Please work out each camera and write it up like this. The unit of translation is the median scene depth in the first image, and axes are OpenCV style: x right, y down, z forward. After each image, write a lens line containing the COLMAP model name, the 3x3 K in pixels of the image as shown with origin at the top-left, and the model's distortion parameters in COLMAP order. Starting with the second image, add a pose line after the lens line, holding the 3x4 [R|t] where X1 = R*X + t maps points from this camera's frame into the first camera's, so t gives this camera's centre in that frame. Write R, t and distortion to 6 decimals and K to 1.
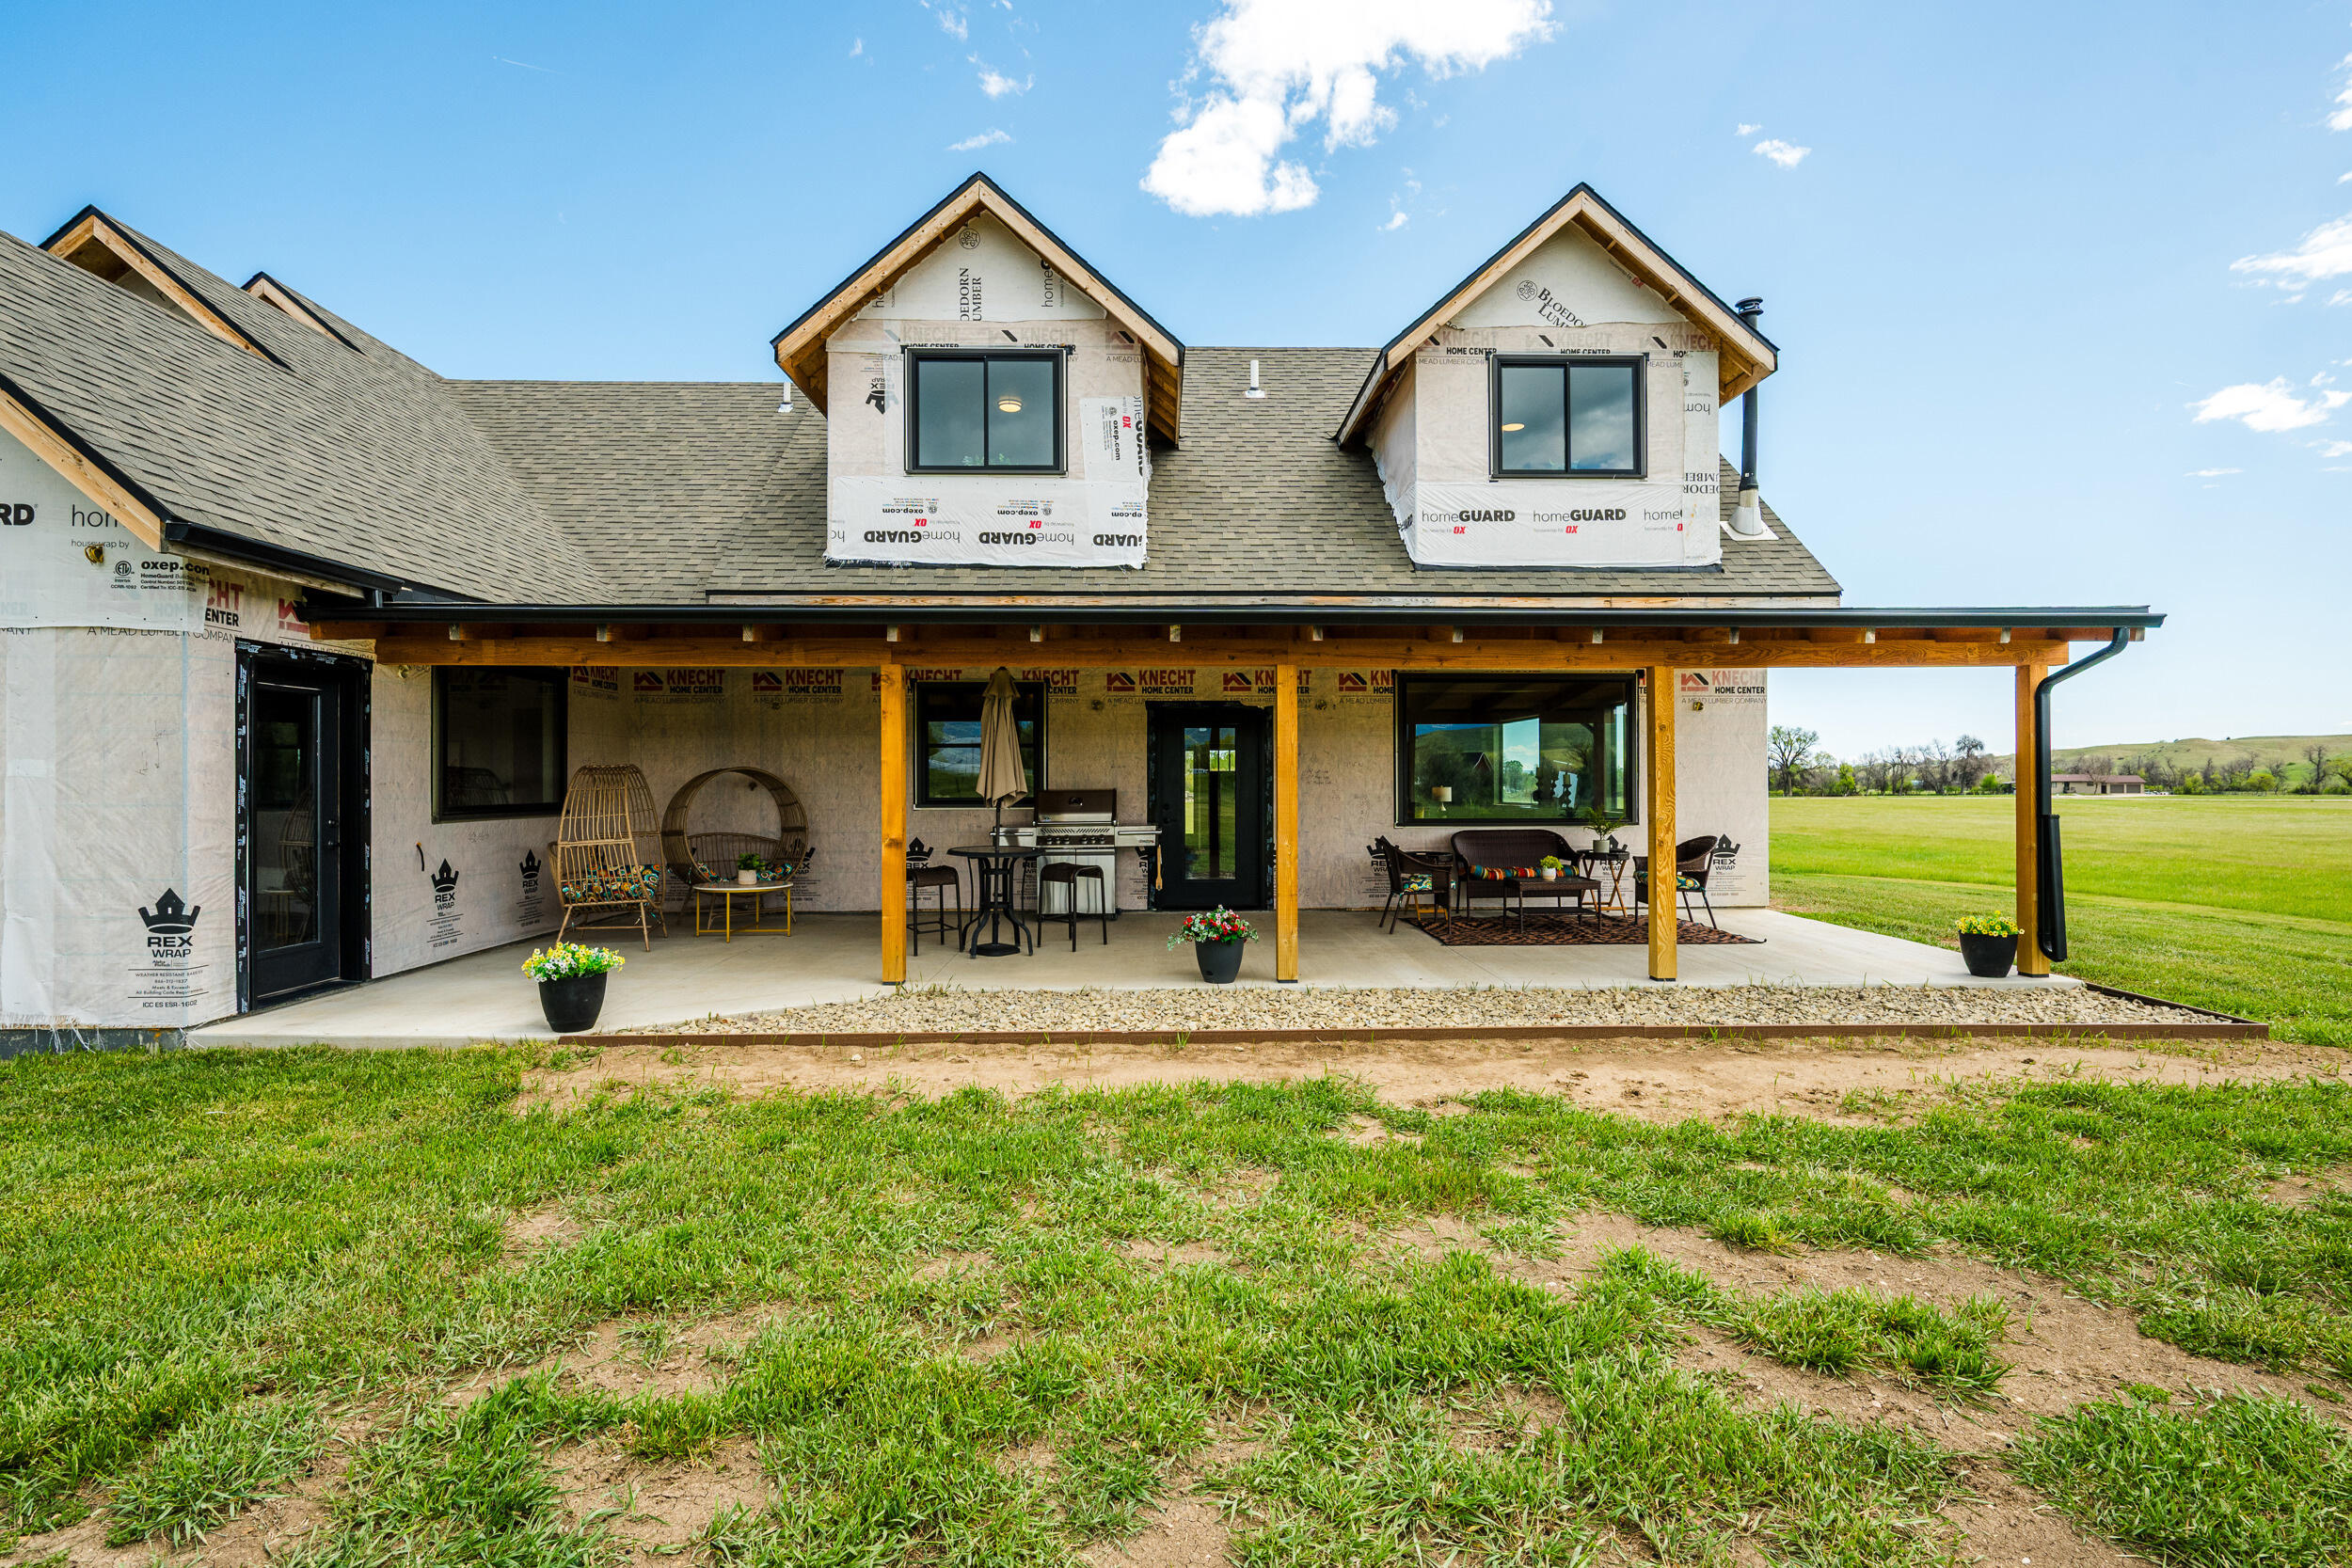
lens RADIAL K [[1126.7, 0, 1129.2], [0, 1126.7, 794.7], [0, 0, 1]] dist [-0.002225, -0.002572]
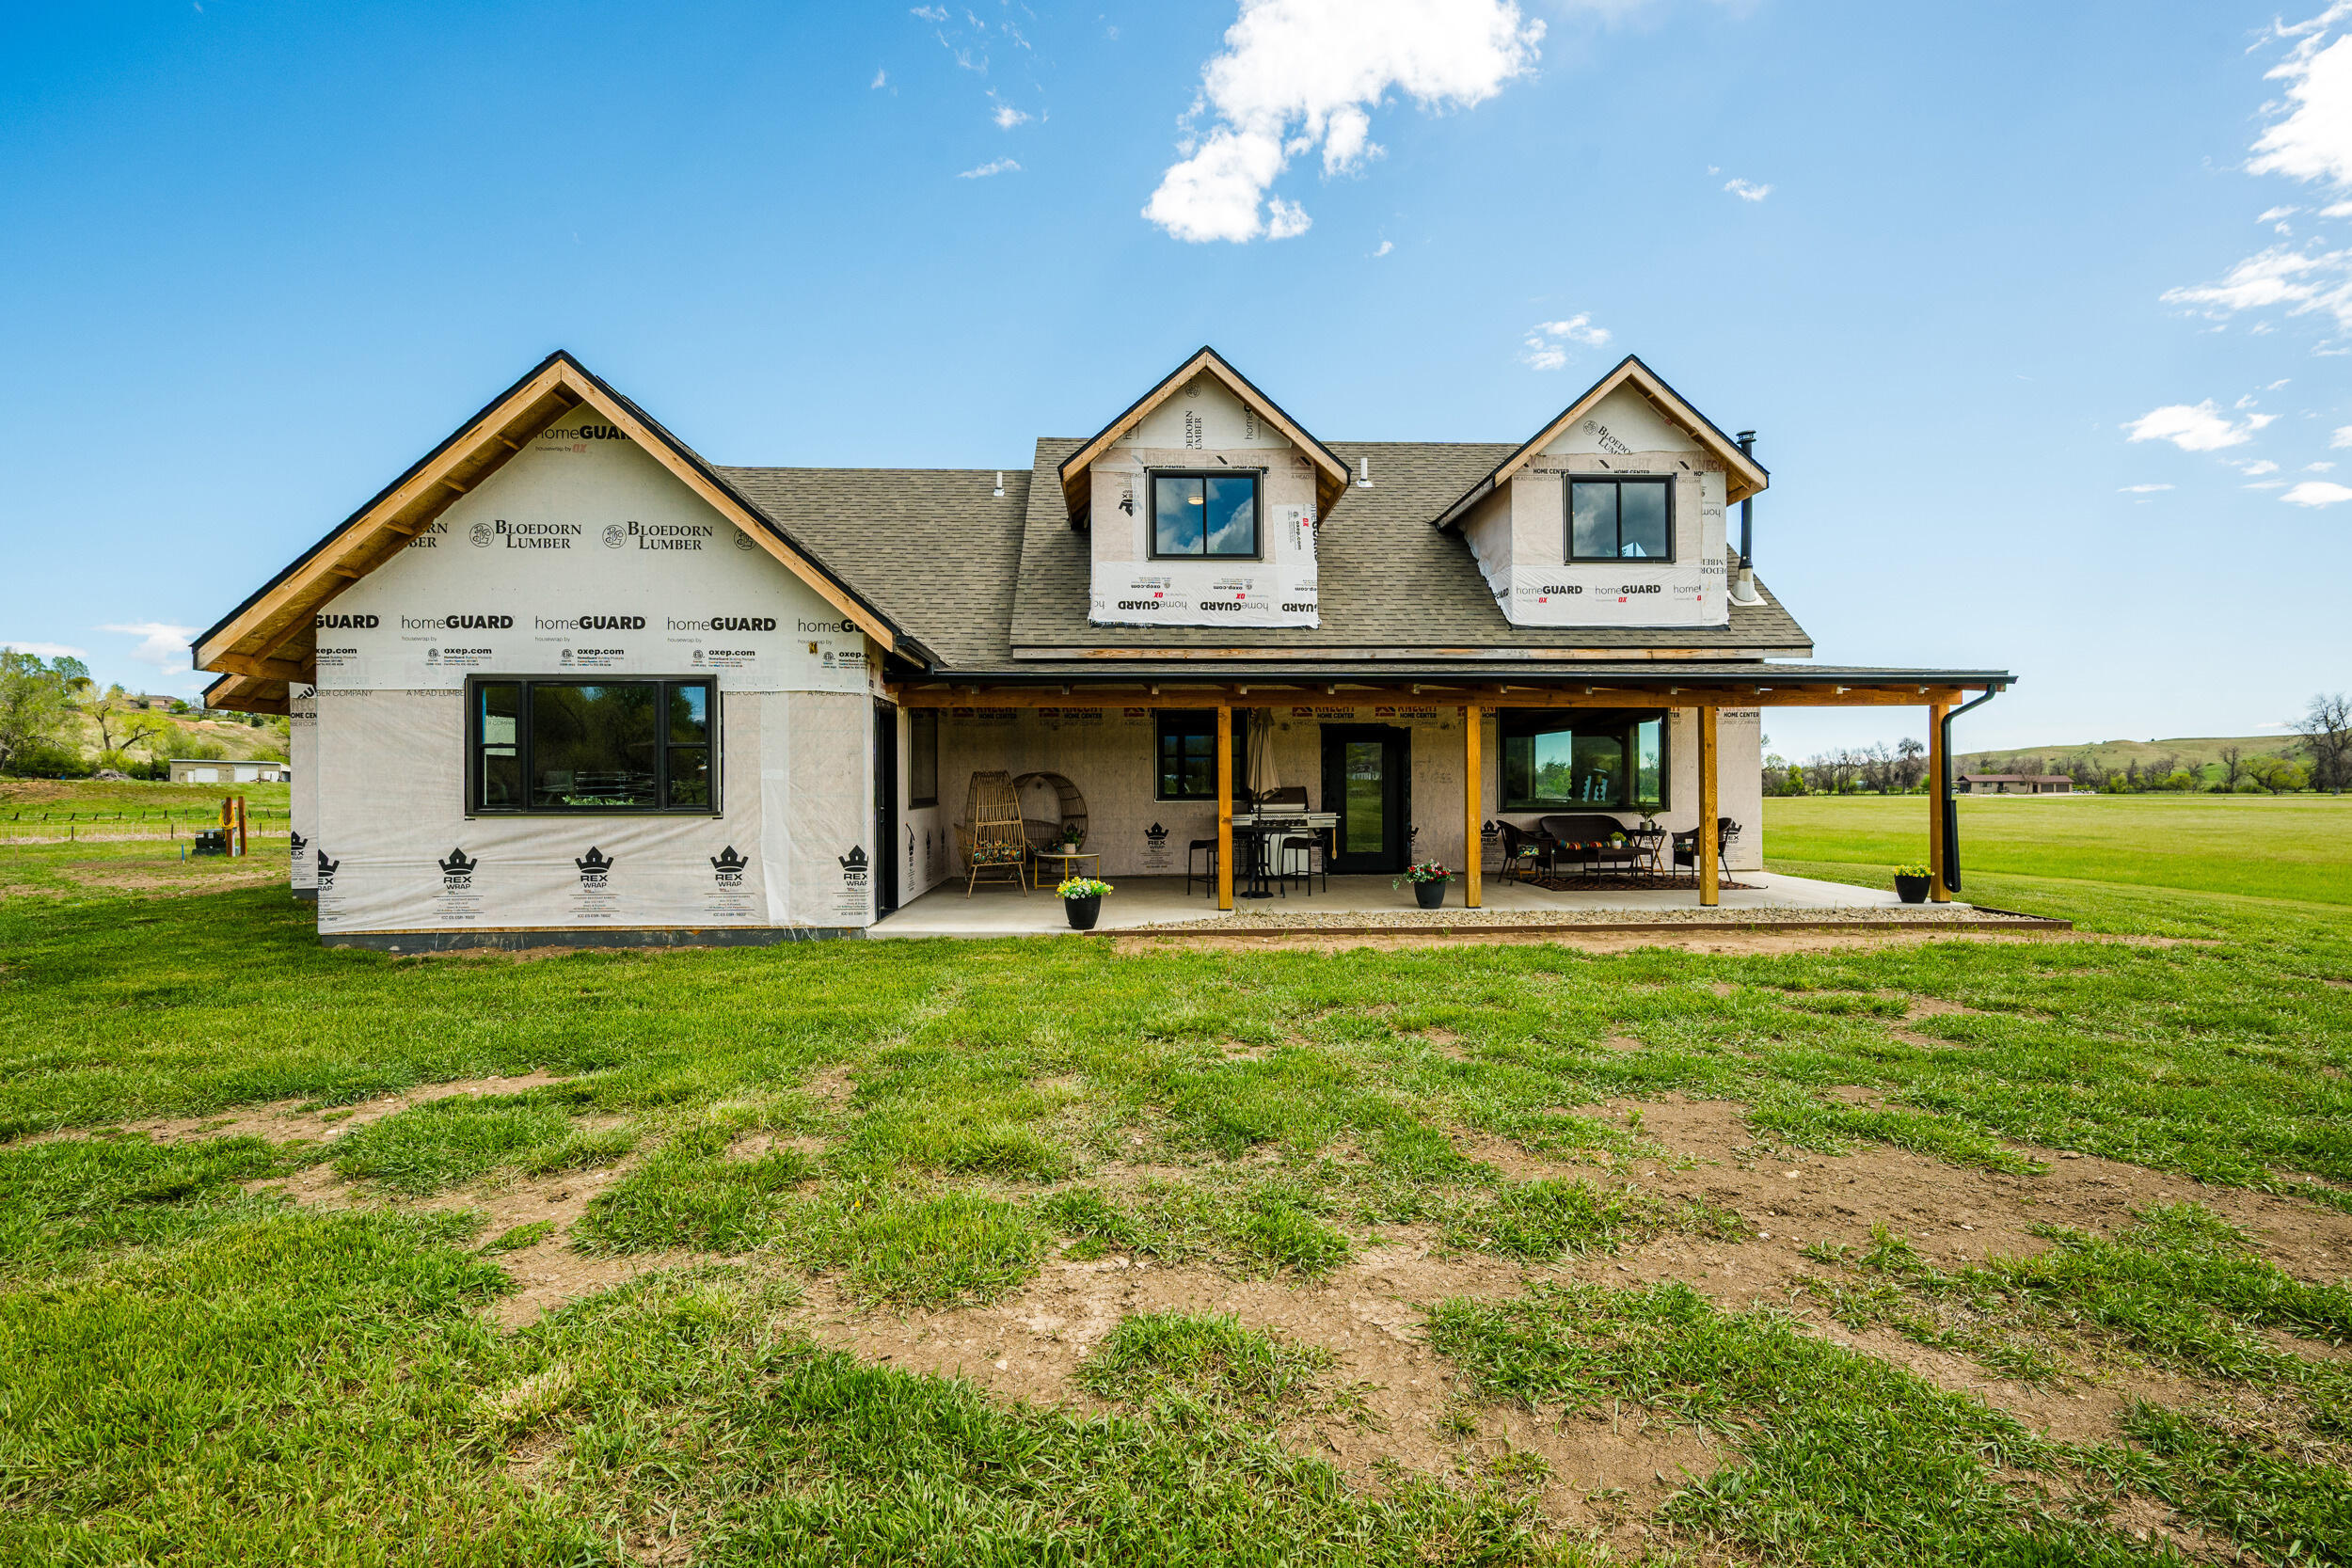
lens RADIAL K [[1126.7, 0, 1116.2], [0, 1126.7, 818.5], [0, 0, 1]] dist [-0.002225, -0.002572]
pose [[0.999719, -0.002165, 0.023588, -0.266374], [0.001687, 0.999793, 0.020265, 0.004754], [-0.023627, -0.020219, 0.999516, -0.382881]]
